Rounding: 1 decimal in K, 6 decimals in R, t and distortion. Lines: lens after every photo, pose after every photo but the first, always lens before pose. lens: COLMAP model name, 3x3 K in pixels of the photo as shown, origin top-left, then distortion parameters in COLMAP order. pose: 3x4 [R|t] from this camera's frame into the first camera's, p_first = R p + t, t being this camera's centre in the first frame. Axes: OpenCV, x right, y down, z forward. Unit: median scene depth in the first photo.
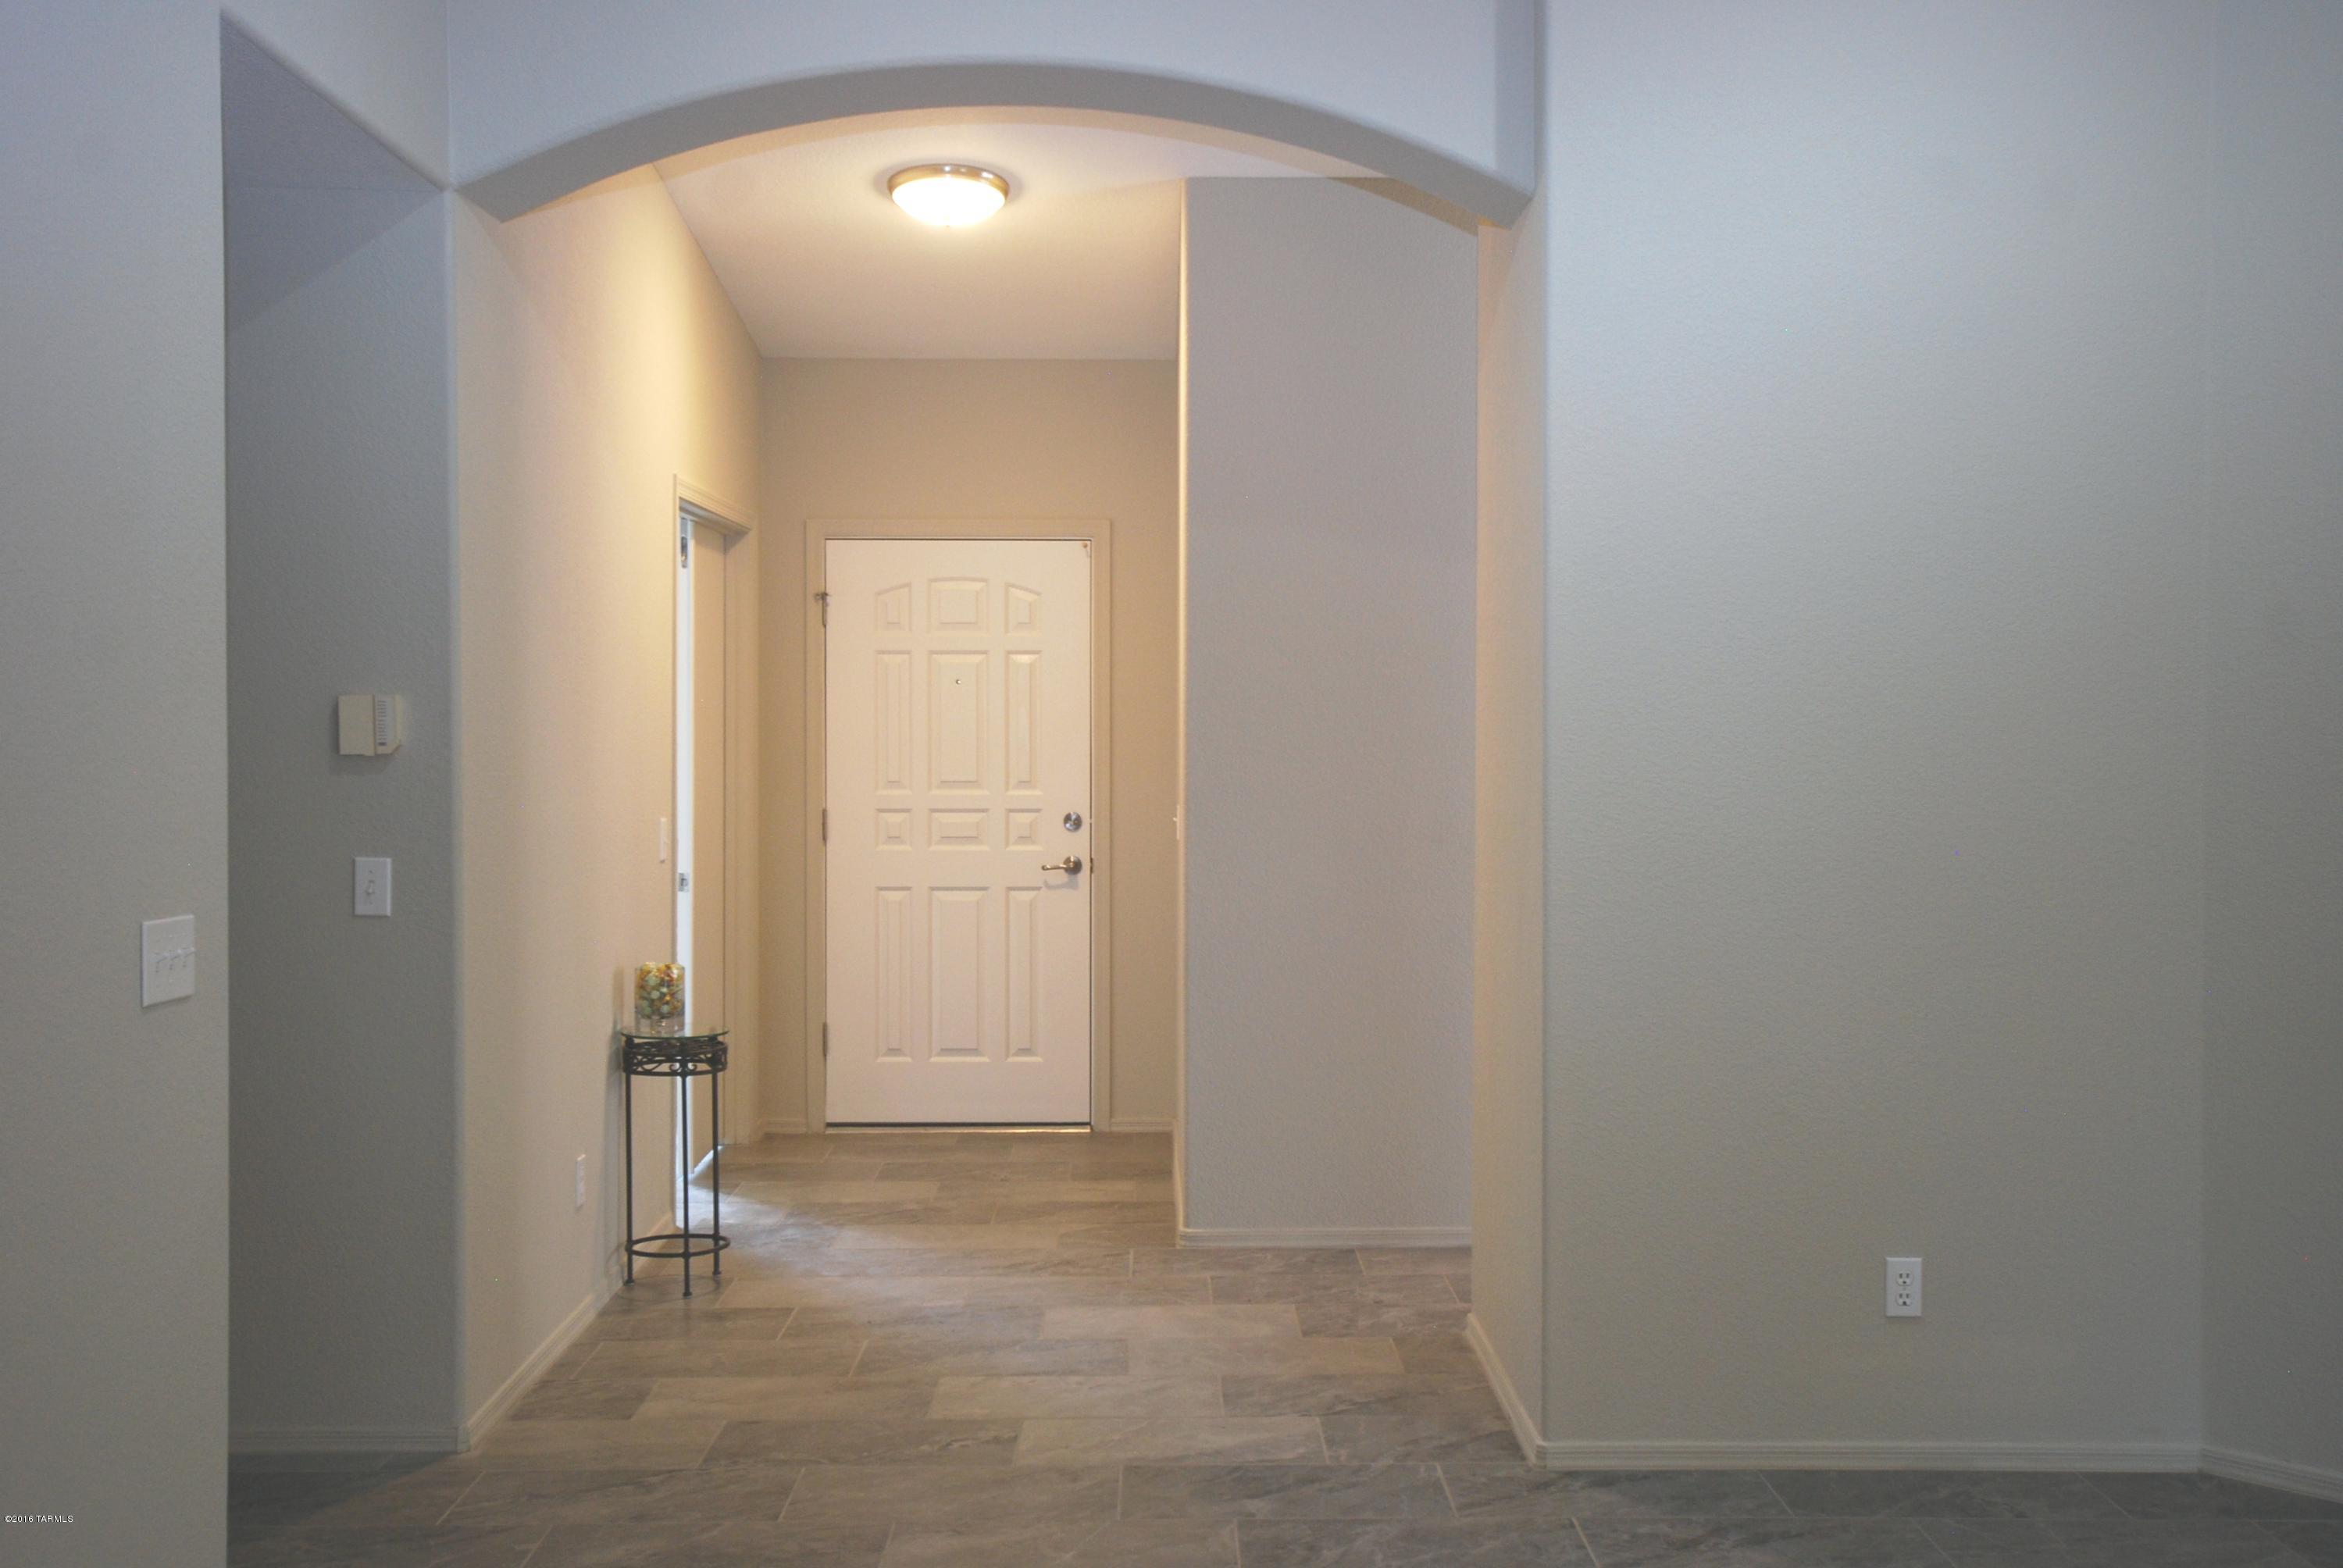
lens RADIAL K [[2441.3, 0, 1171.4], [0, 2441.3, 789.1], [0, 0, 1]] dist [-0.001490, 0.000000]
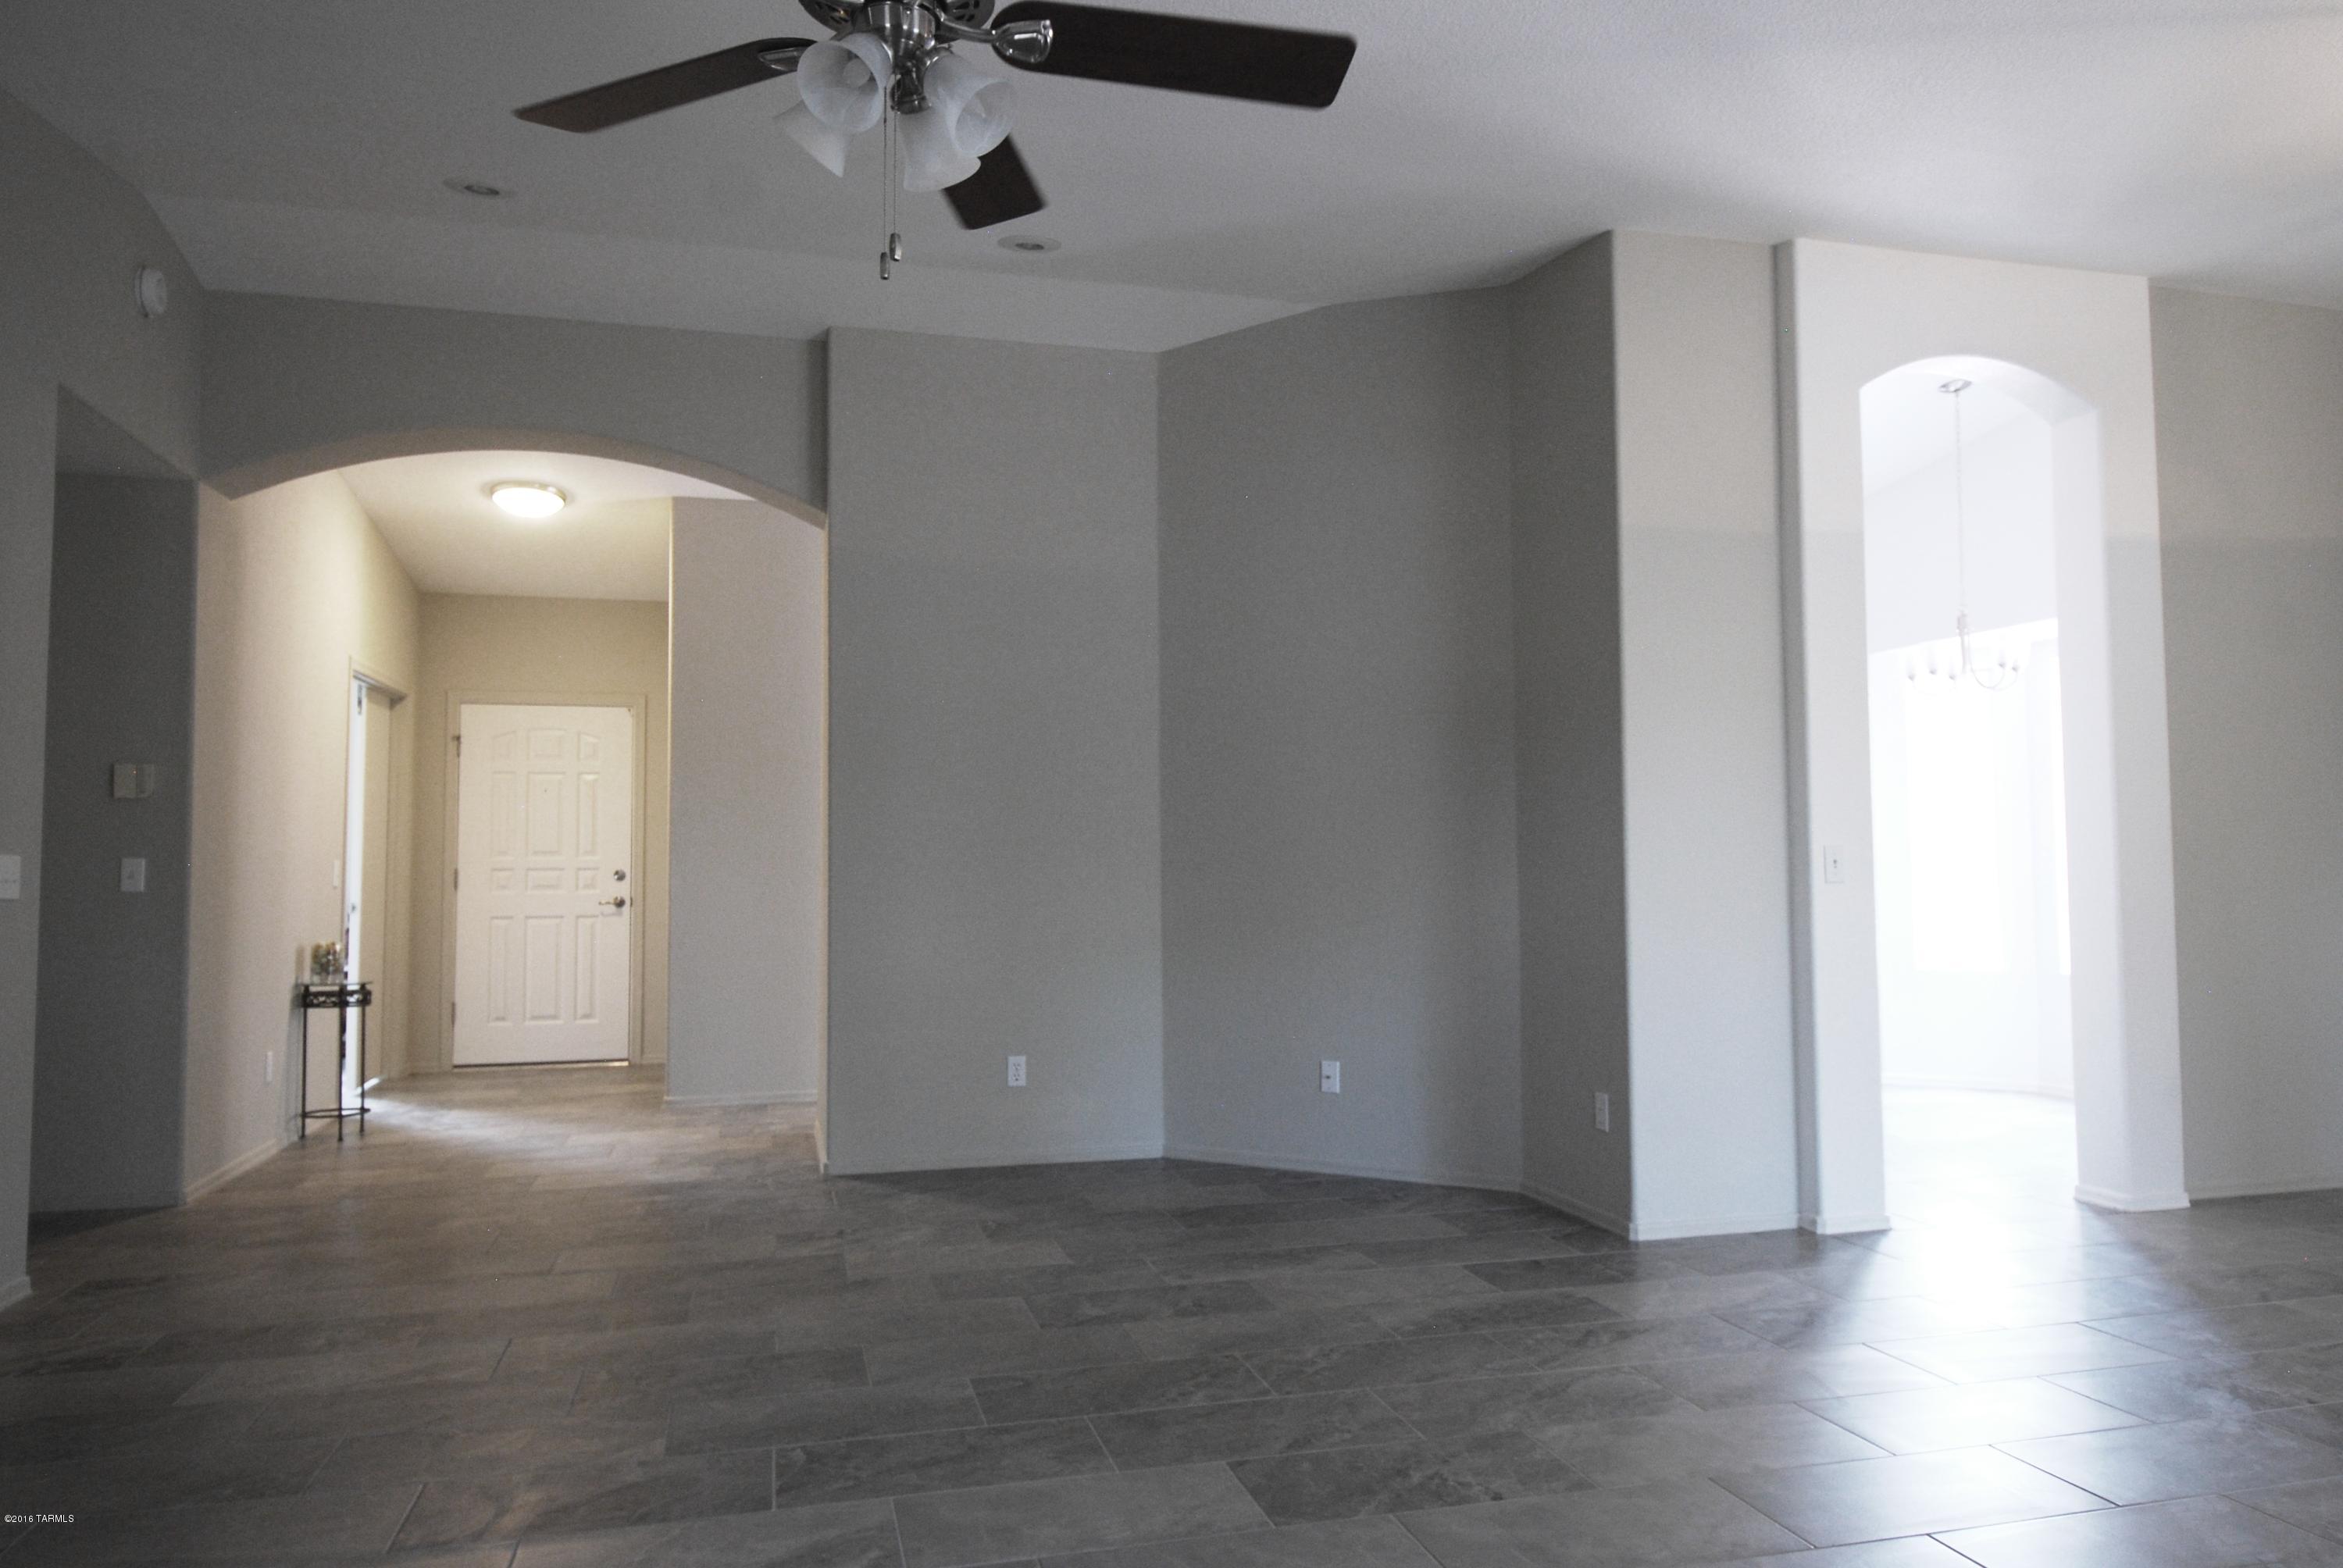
lens RADIAL K [[1539.8, 0, 1178.9], [0, 1539.8, 770.7], [0, 0, 1]] dist [-0.001240, -0.012631]
pose [[0.961774, 0.005587, 0.273786, 0.054208], [0.015262, 0.997145, -0.073959, 0.036208], [-0.273418, 0.075310, 0.958943, -0.155461]]
